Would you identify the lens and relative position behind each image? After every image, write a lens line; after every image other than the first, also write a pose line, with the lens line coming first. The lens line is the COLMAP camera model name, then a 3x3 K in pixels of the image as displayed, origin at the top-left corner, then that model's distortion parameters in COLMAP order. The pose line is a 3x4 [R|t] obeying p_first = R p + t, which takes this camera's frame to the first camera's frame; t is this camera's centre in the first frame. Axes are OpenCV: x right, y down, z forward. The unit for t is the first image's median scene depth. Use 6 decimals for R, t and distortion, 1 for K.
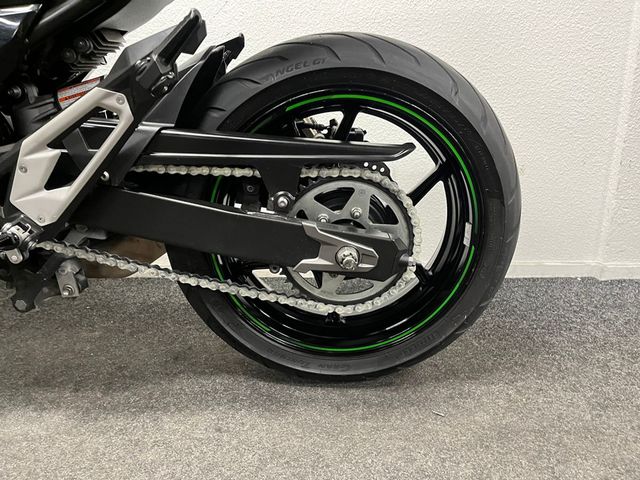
lens RADIAL K [[487.8, 0, 320.0], [0, 487.8, 240.0], [0, 0, 1]] dist [0.102795, -0.143504]
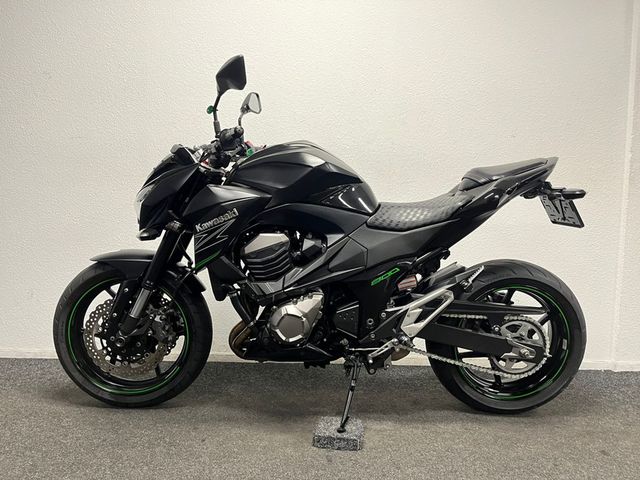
lens RADIAL K [[487.8, 0, 320.0], [0, 487.8, 240.0], [0, 0, 1]] dist [0.102795, -0.143504]
pose [[0.999467, 0.022882, 0.023302, -0.997629], [-0.017618, 0.978553, -0.205239, 0.009554], [-0.027499, 0.204719, 0.978434, -1.473580]]
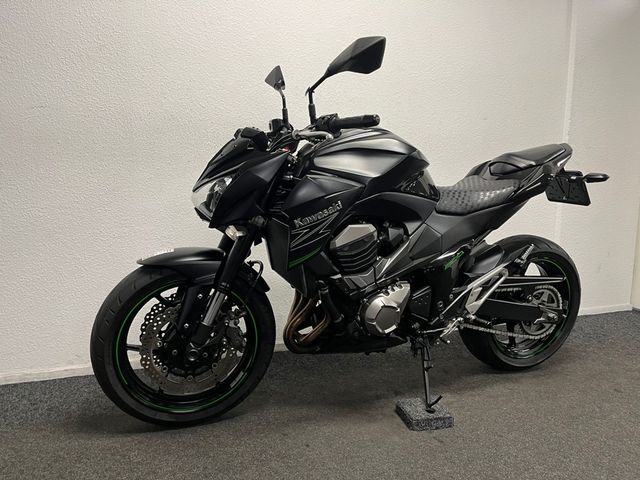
lens RADIAL K [[487.8, 0, 320.0], [0, 487.8, 240.0], [0, 0, 1]] dist [0.102795, -0.143504]
pose [[0.930257, -0.036997, 0.365039, -2.120420], [0.086354, 0.989033, -0.119822, -0.165736], [-0.356602, 0.142988, 0.923249, -1.191464]]
